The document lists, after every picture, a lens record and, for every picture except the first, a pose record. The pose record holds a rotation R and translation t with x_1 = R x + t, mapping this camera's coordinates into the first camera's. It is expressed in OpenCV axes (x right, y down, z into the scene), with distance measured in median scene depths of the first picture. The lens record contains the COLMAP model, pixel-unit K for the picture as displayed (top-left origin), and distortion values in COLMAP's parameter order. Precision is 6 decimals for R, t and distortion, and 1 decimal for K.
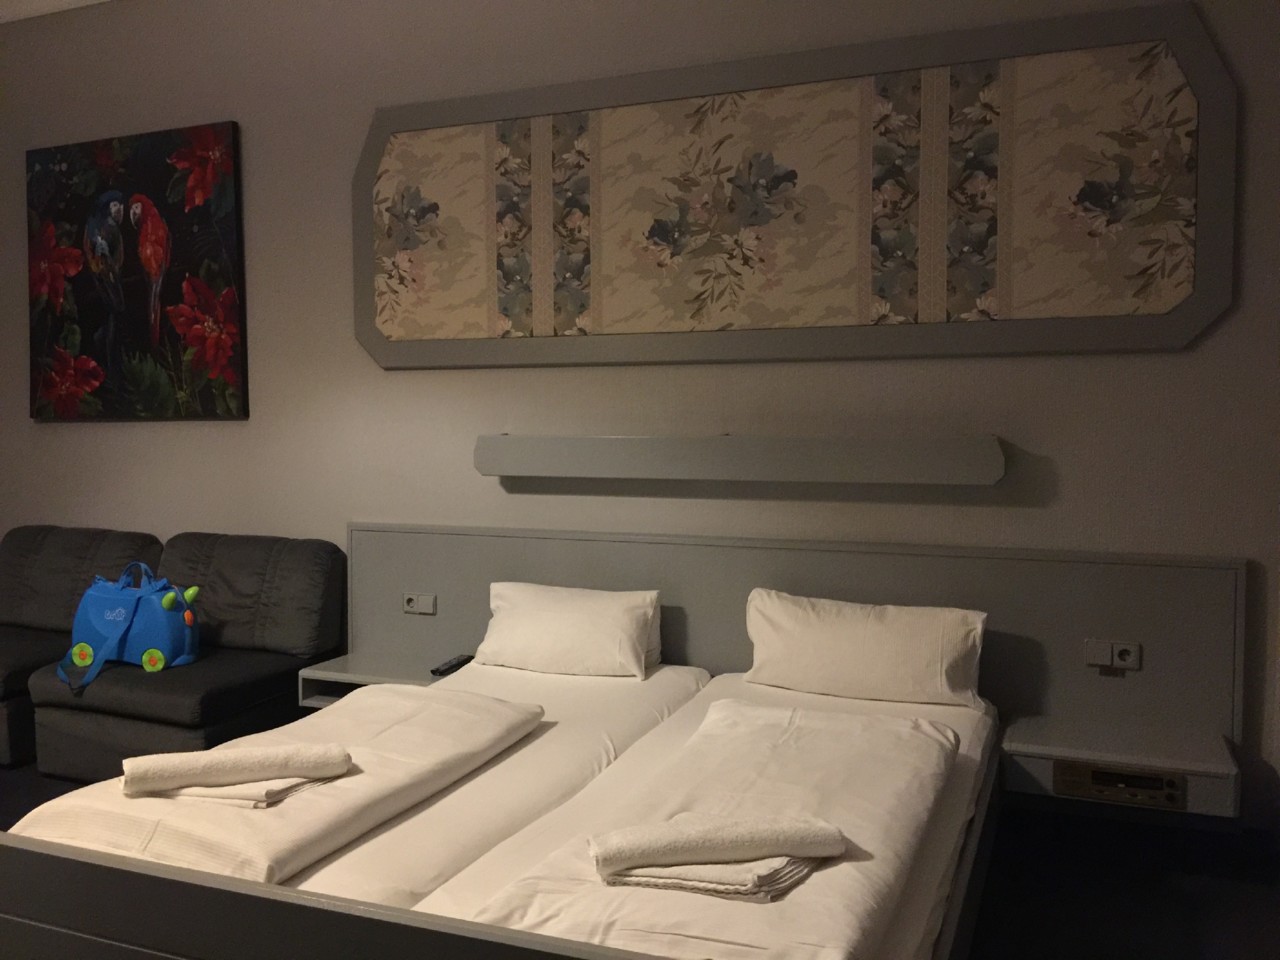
lens RADIAL K [[1085.3, 0, 637.9], [0, 1085.3, 483.7], [0, 0, 1]] dist [-0.005345, -0.002974]
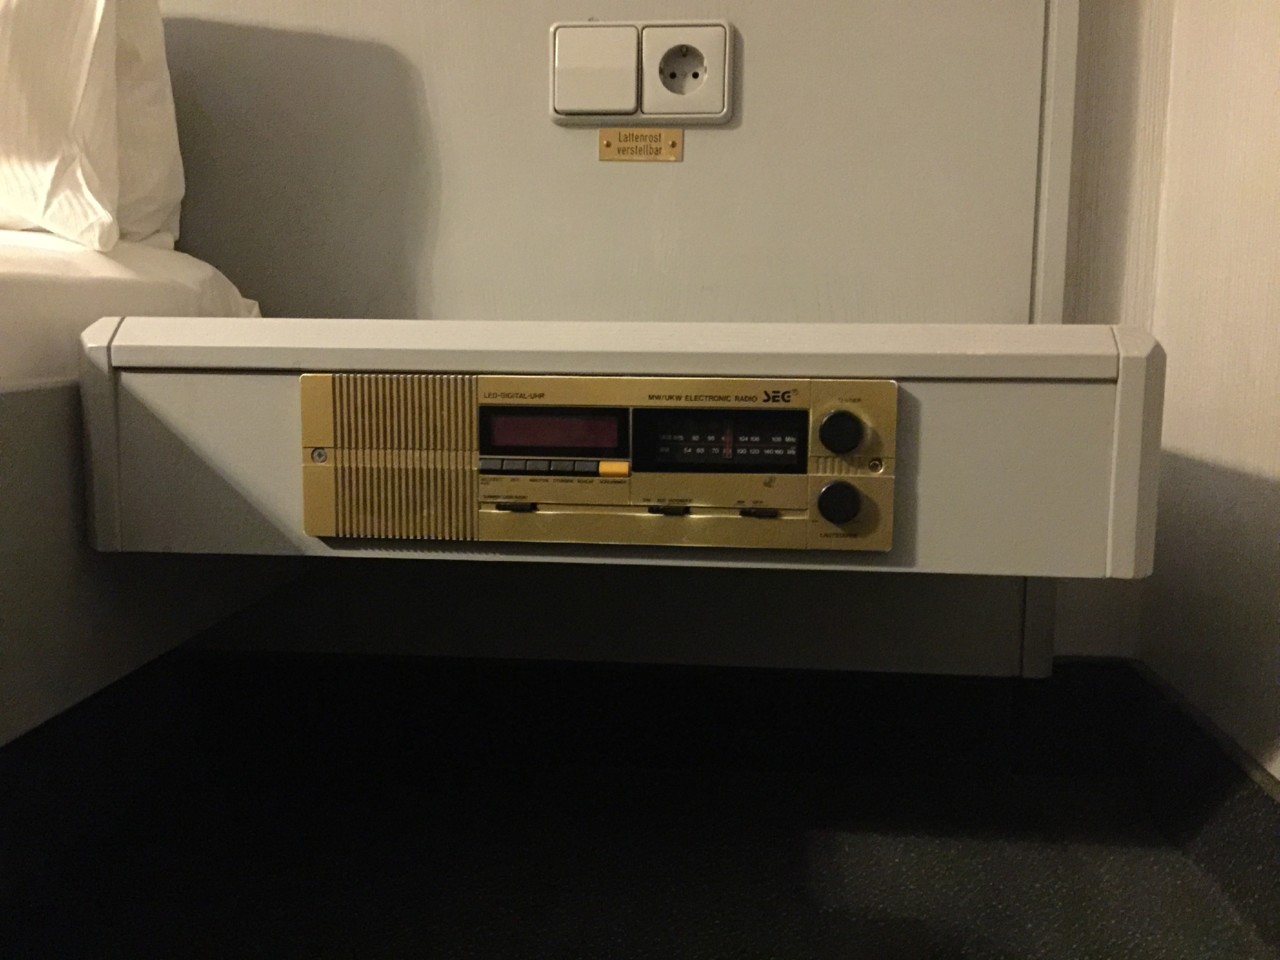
lens RADIAL K [[1085.3, 0, 641.0], [0, 1085.3, 476.6], [0, 0, 1]] dist [-0.005345, -0.002974]
pose [[0.956447, -0.032499, 0.290092, 0.391679], [0.011220, 0.997142, 0.074717, 0.264602], [-0.291691, -0.068208, 0.954078, 0.805869]]
